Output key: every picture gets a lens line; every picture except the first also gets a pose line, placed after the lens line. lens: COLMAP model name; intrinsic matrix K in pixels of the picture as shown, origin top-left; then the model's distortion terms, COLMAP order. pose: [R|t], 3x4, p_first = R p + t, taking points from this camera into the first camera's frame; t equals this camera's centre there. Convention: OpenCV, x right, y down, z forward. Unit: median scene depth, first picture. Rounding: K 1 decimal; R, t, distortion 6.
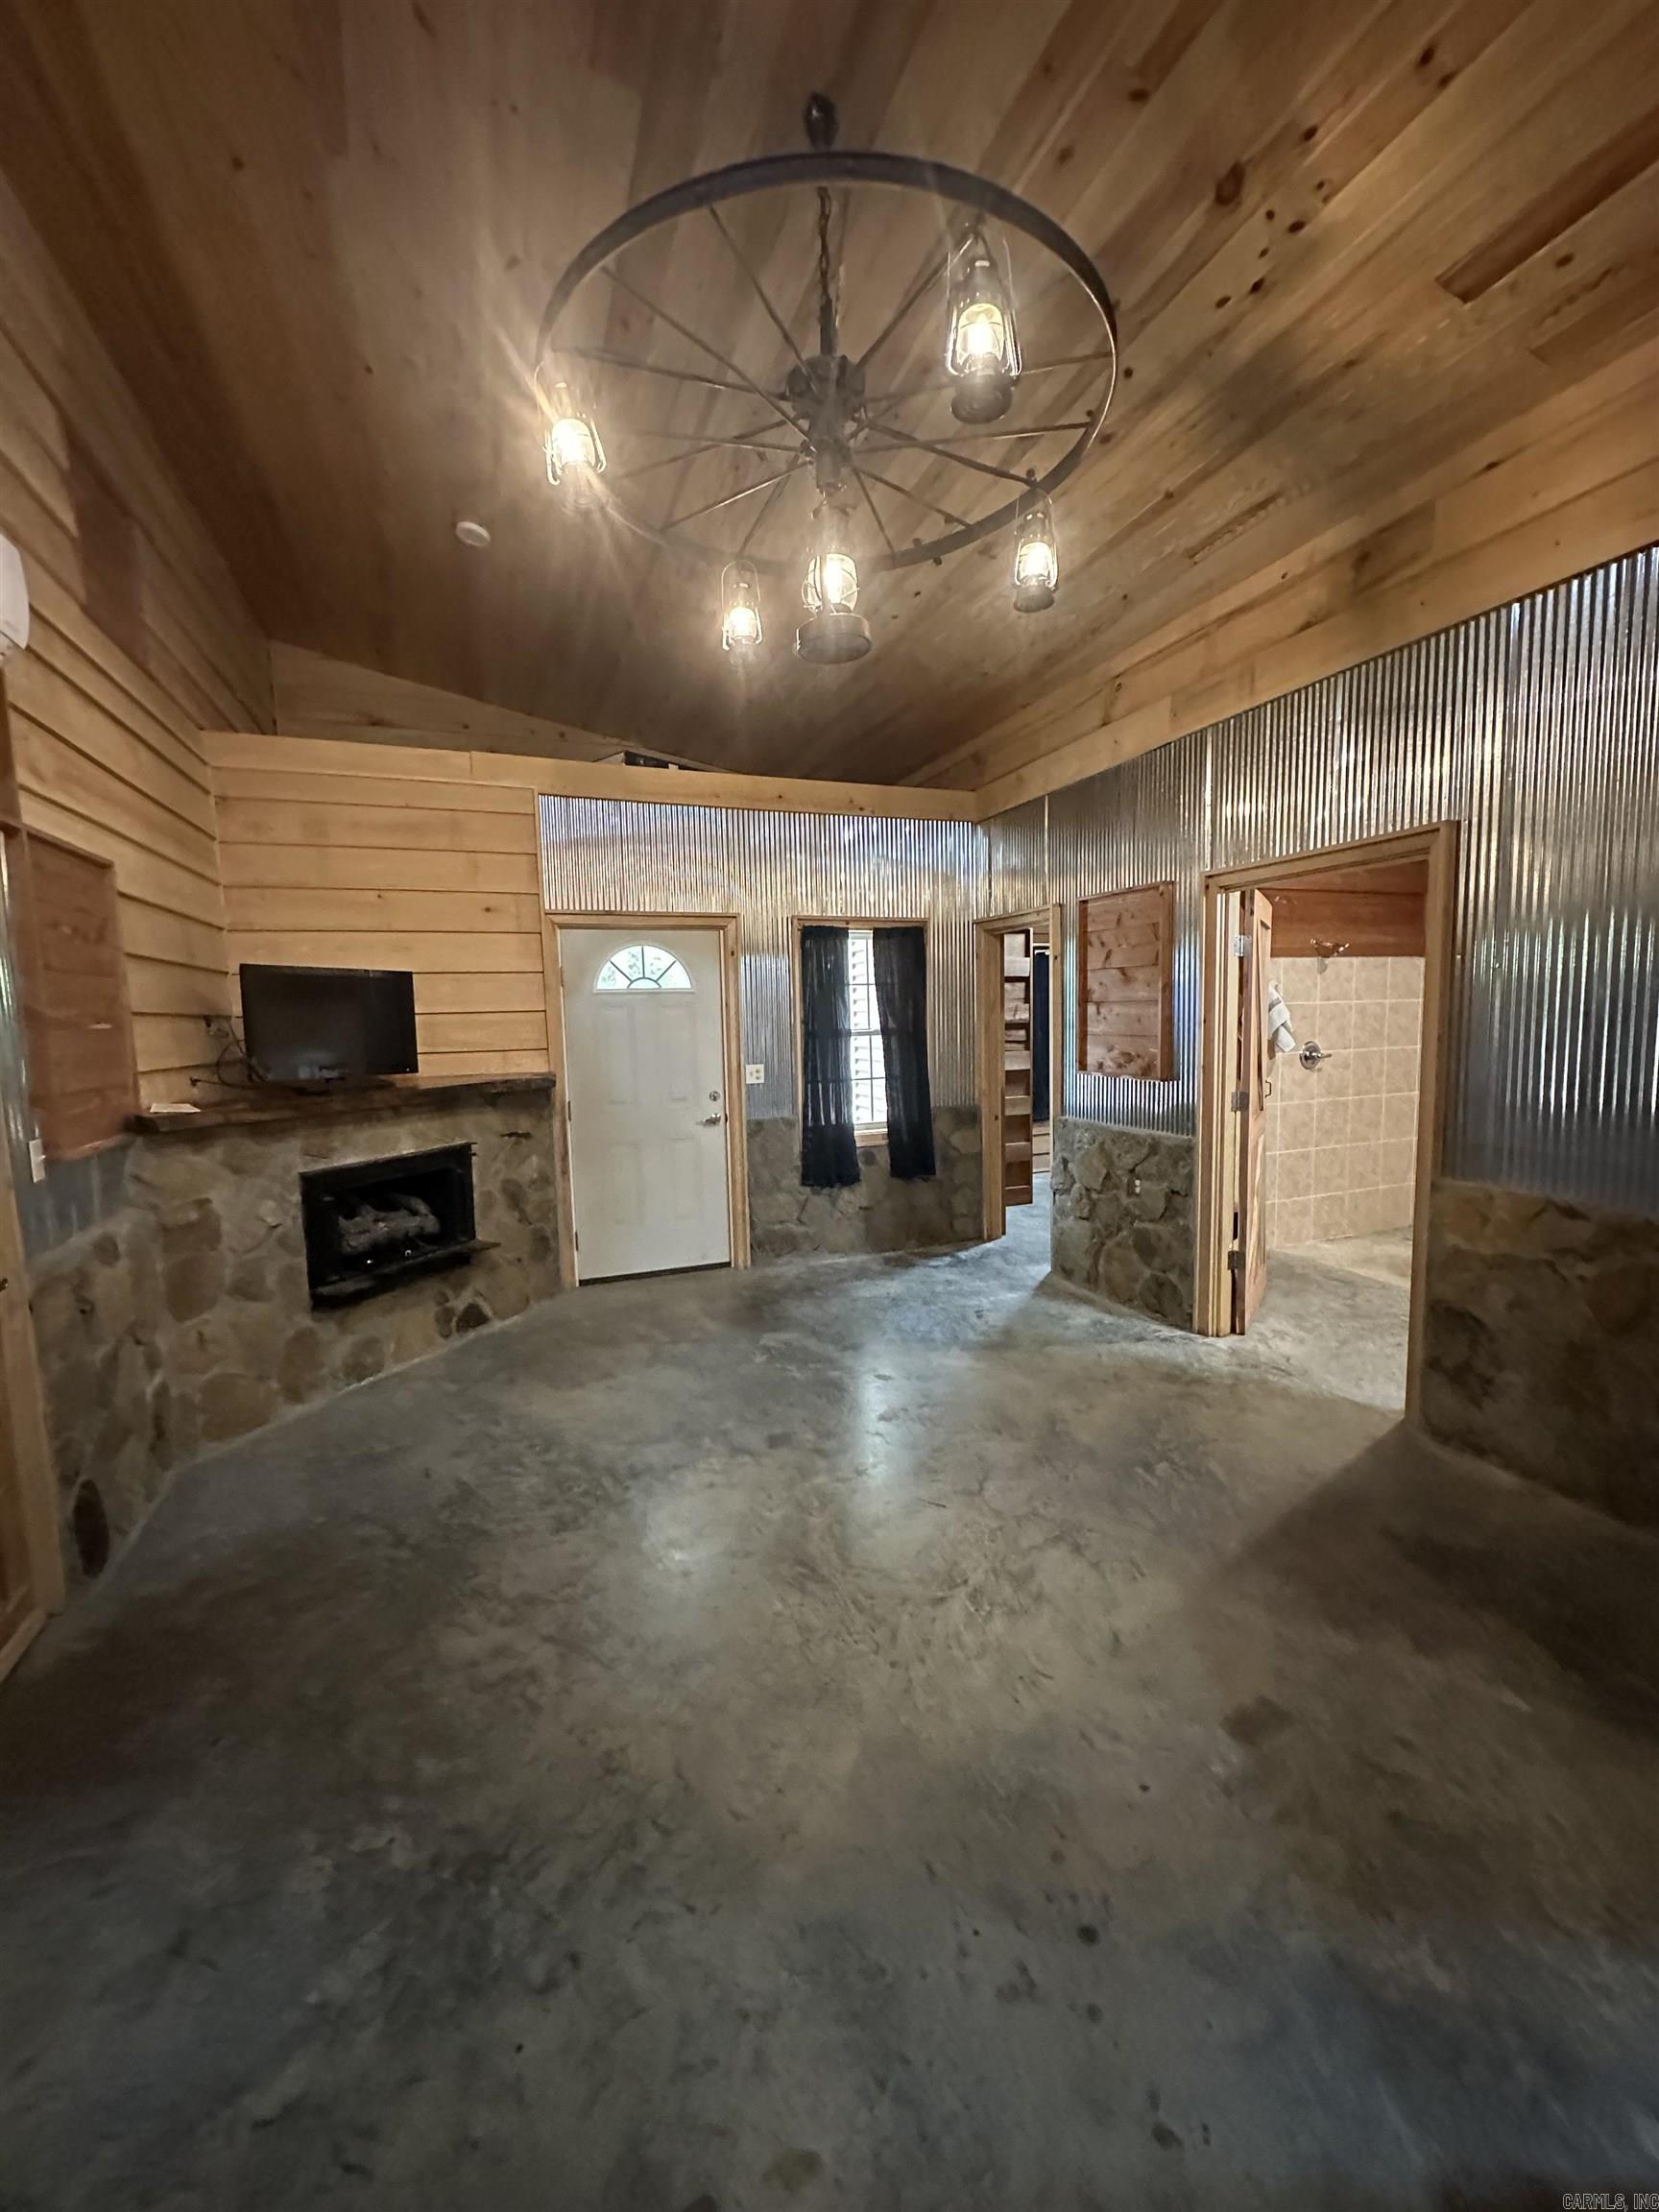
lens RADIAL K [[881.9, 0, 828.0], [0, 881.9, 1107.2], [0, 0, 1]] dist [-0.003730, 0.000001]
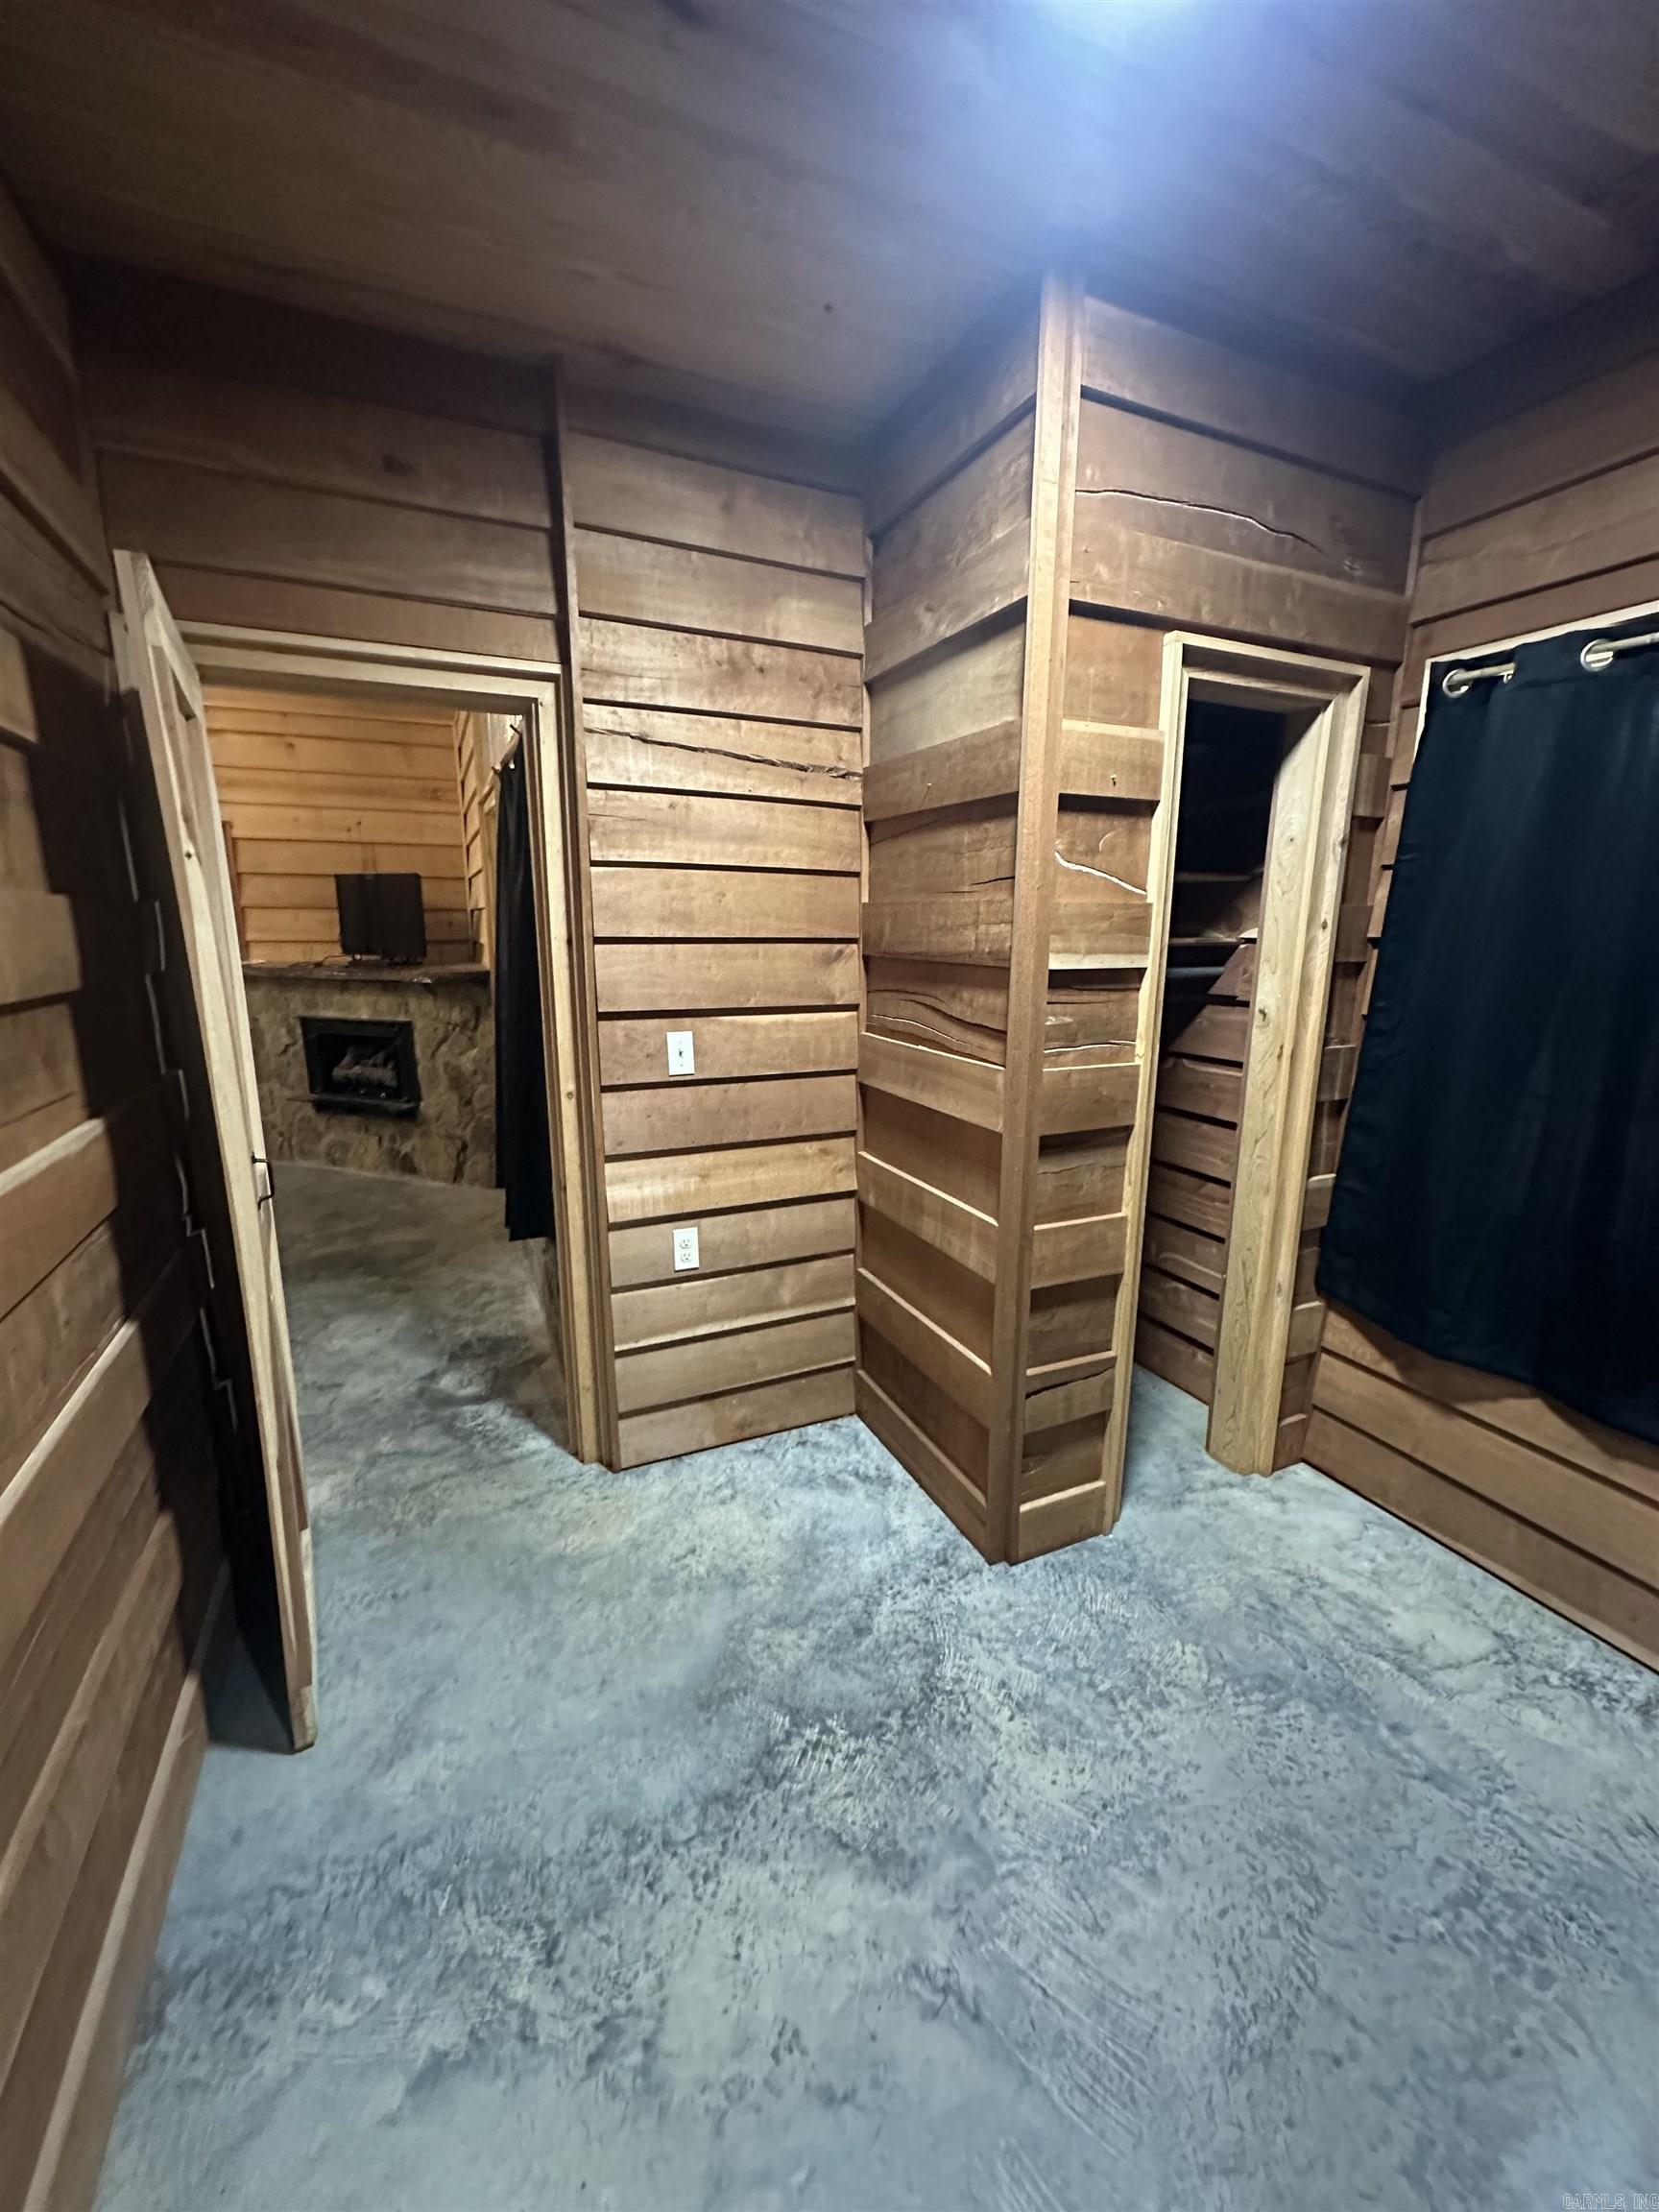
lens RADIAL K [[881.9, 0, 830.0], [0, 881.9, 1100.0], [0, 0, 1]] dist [-0.003730, 0.000001]
pose [[0.063215, 0.222370, -0.972911, 0.668633], [-0.109044, 0.970563, 0.214749, -0.144371], [0.992025, 0.092514, 0.085603, 1.233403]]
